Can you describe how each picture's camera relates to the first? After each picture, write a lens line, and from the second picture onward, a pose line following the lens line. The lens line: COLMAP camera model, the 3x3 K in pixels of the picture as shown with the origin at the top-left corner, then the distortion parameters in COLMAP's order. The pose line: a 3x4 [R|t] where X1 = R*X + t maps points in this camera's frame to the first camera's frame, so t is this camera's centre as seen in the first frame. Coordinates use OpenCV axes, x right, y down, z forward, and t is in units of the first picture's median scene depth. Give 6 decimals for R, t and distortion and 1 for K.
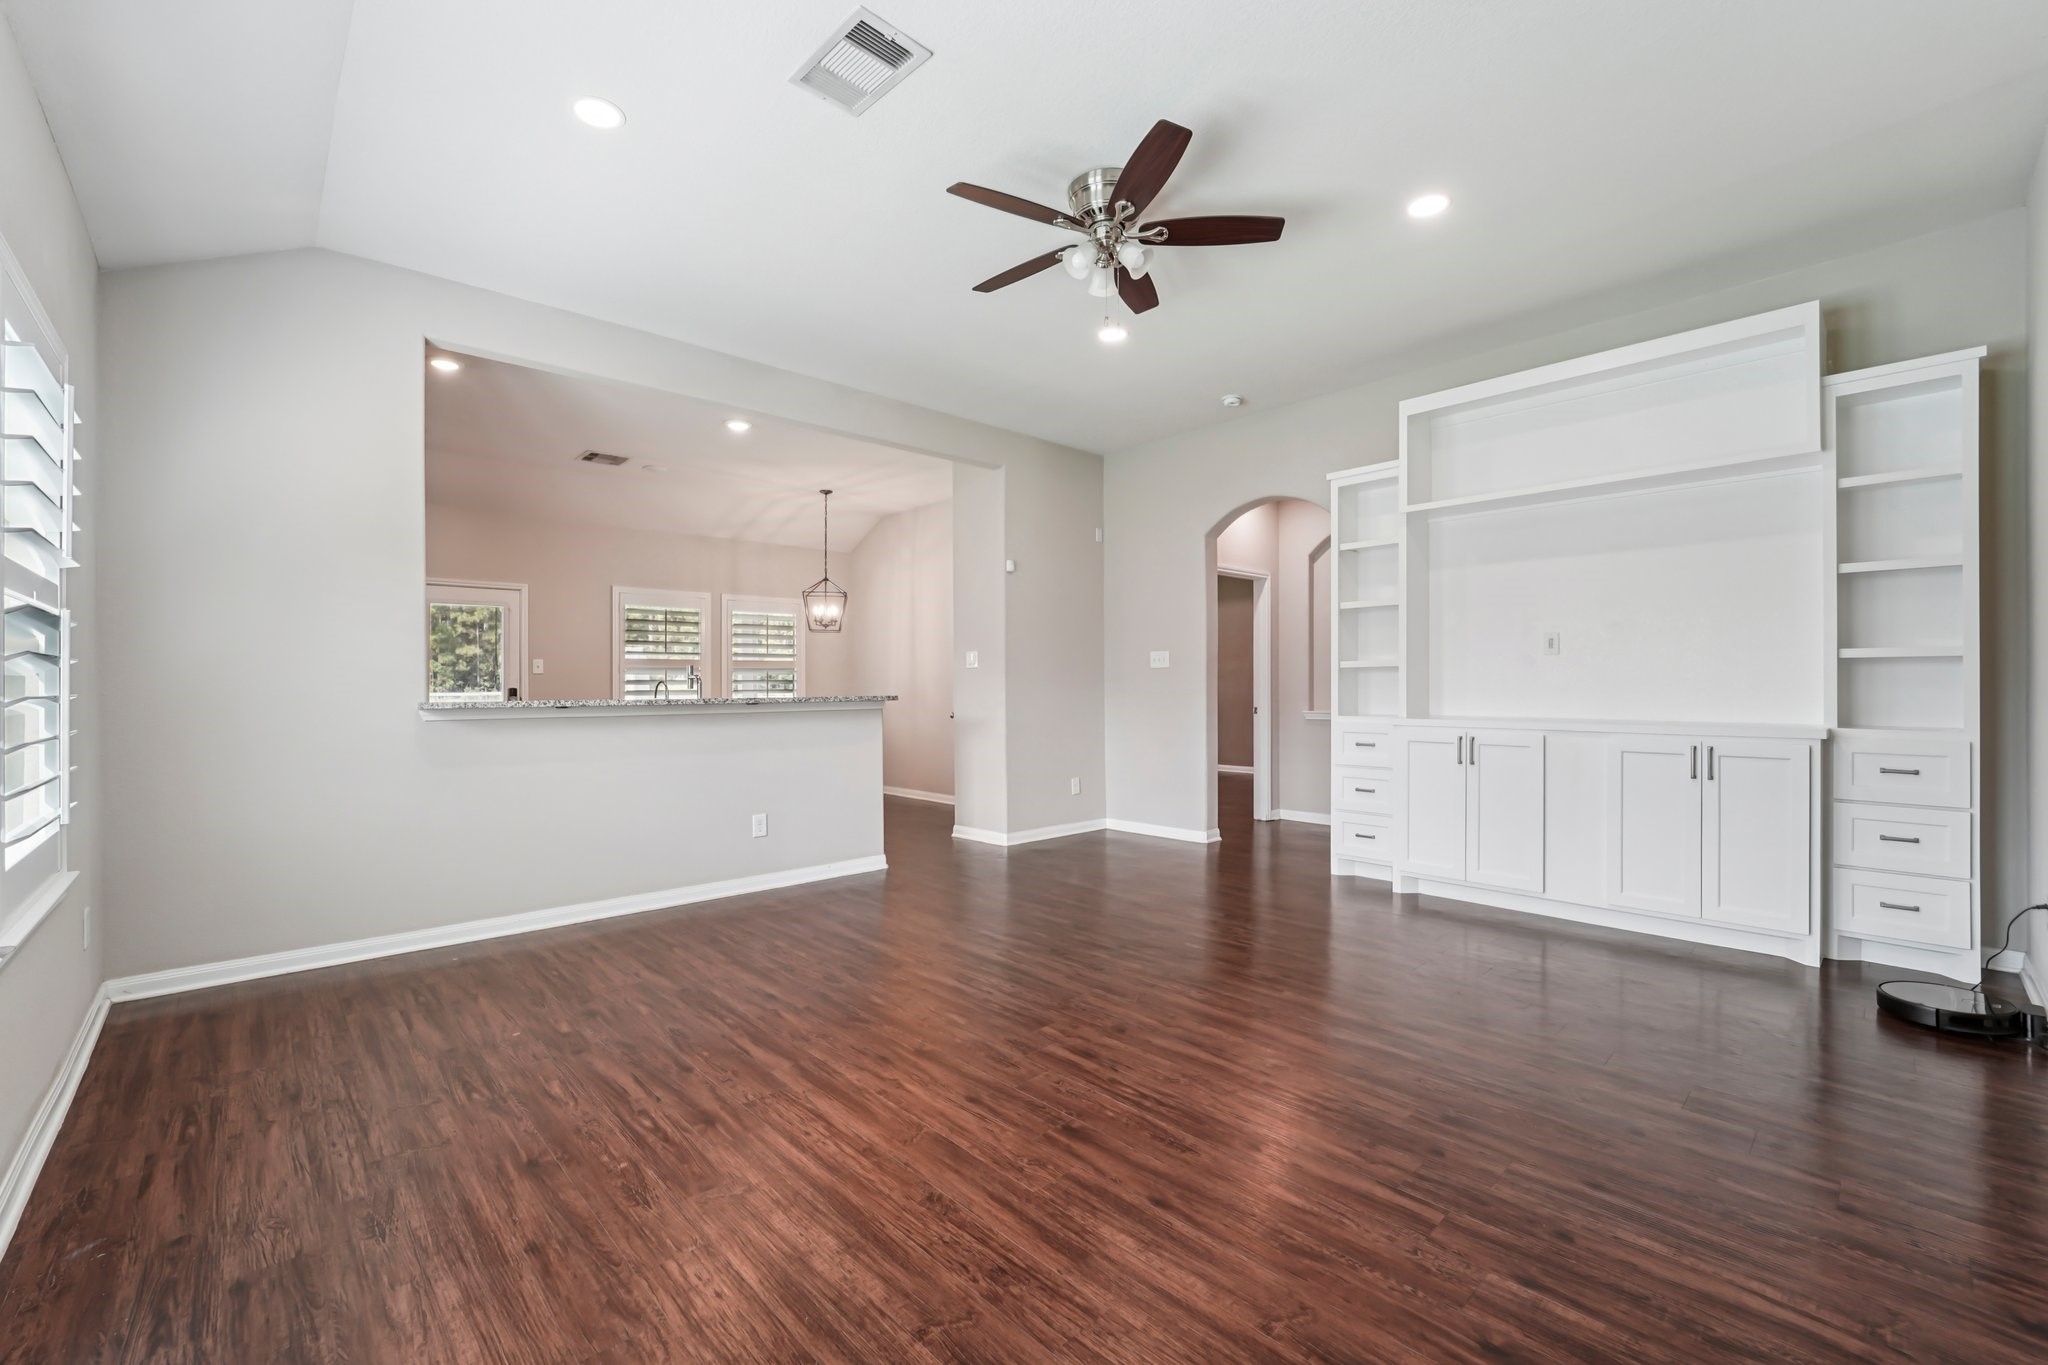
lens RADIAL K [[852.4, 0, 1006.5], [0, 852.4, 680.4], [0, 0, 1]] dist [-0.011095, -0.001413]
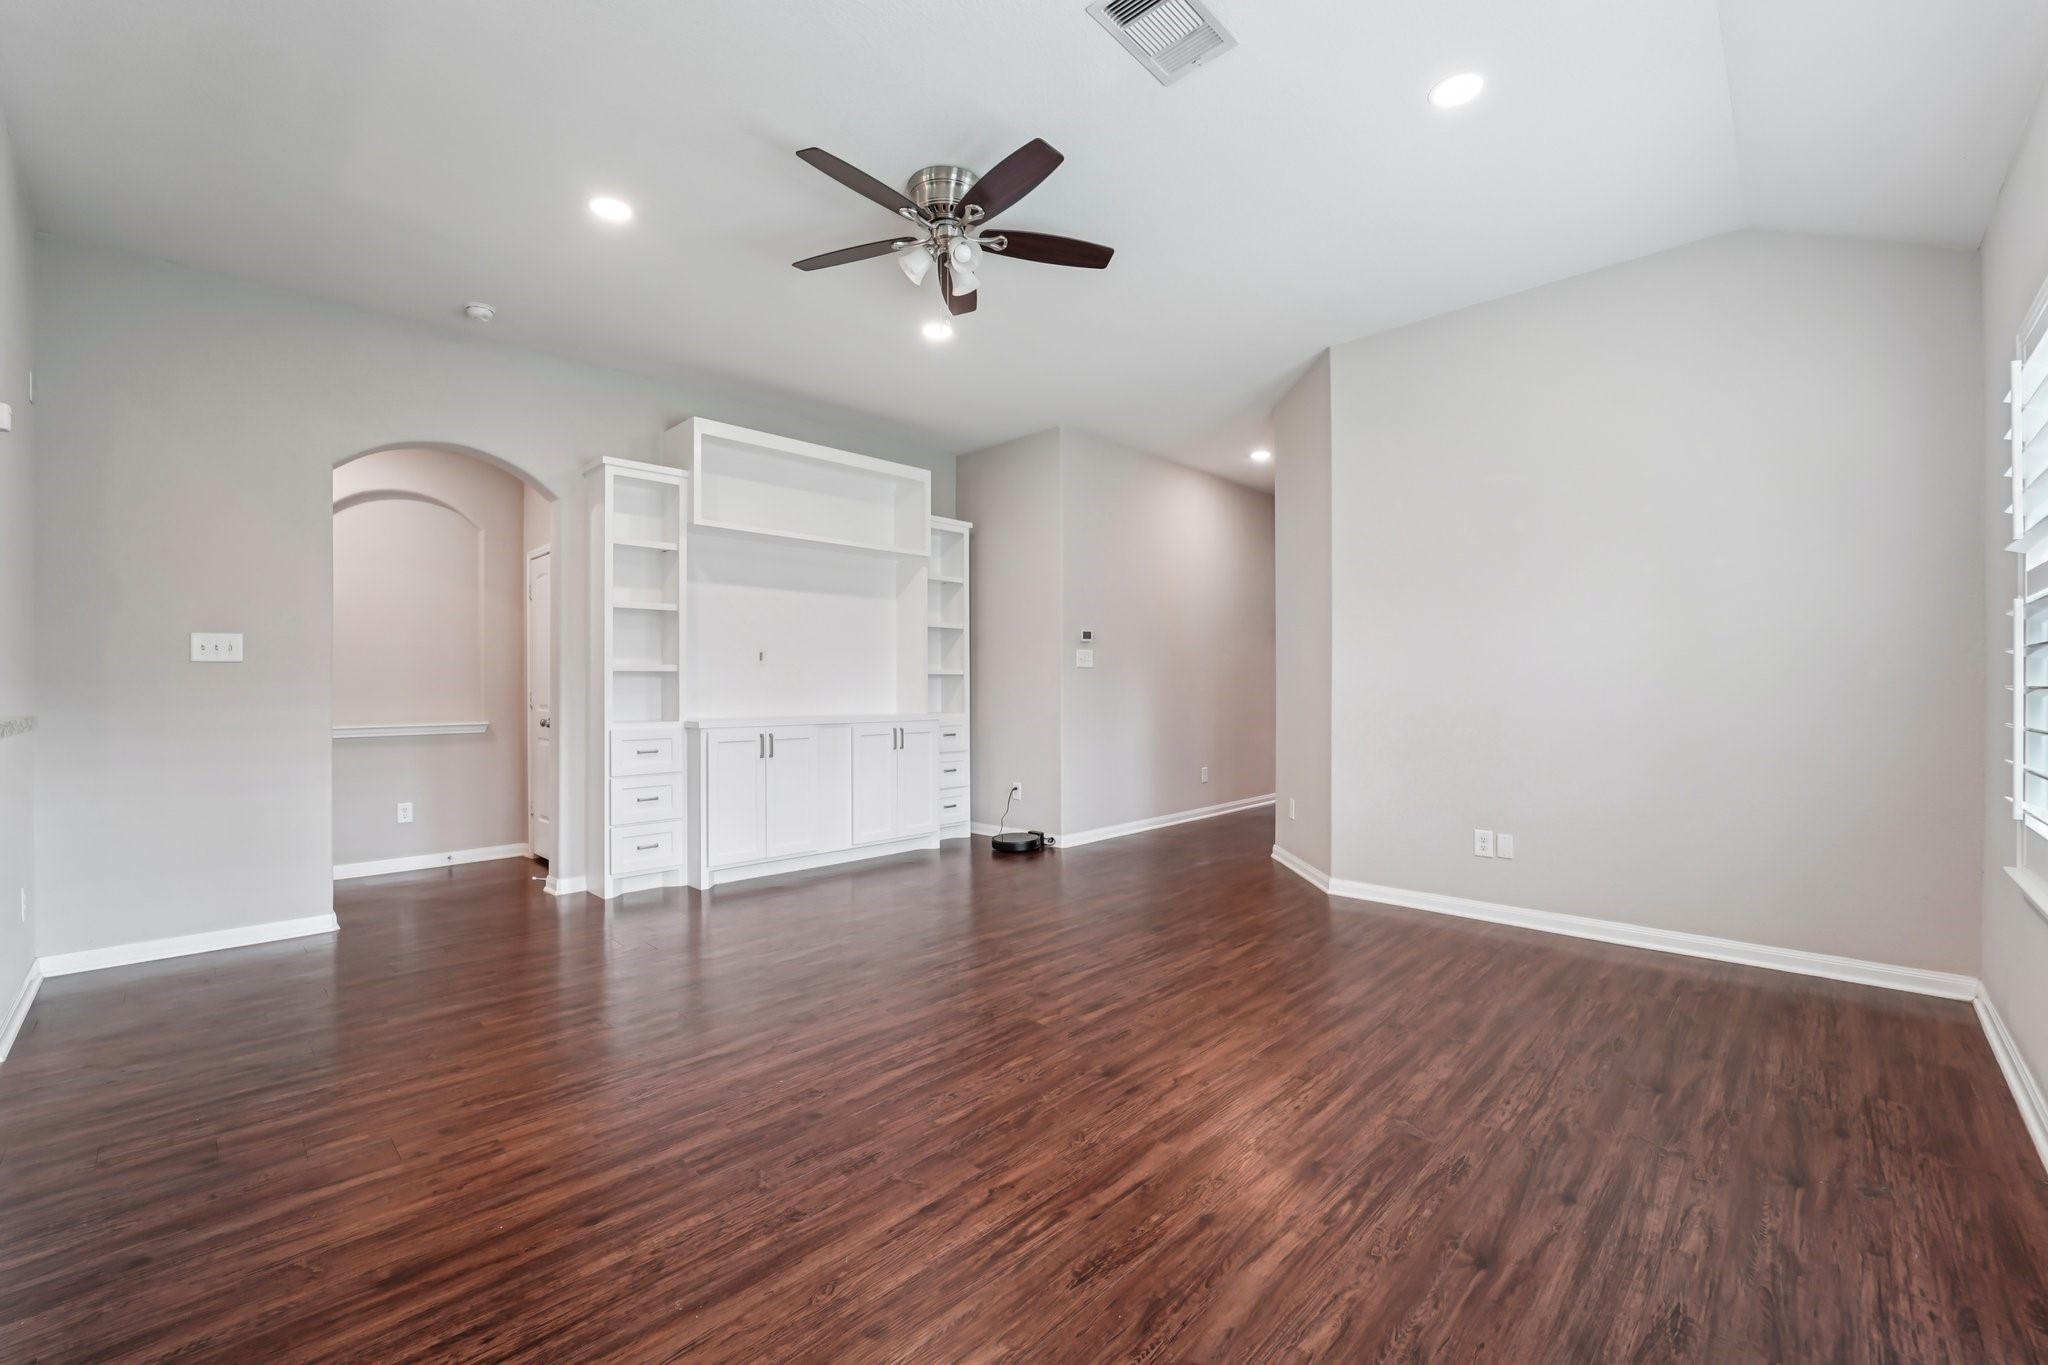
lens RADIAL K [[852.4, 0, 1040.3], [0, 852.4, 668.6], [0, 0, 1]] dist [-0.011095, -0.001413]
pose [[-0.080240, 0.025941, 0.996438, -1.336852], [-0.000859, 0.999659, -0.026094, 0.014568], [-0.996775, -0.002950, -0.080190, 1.469944]]
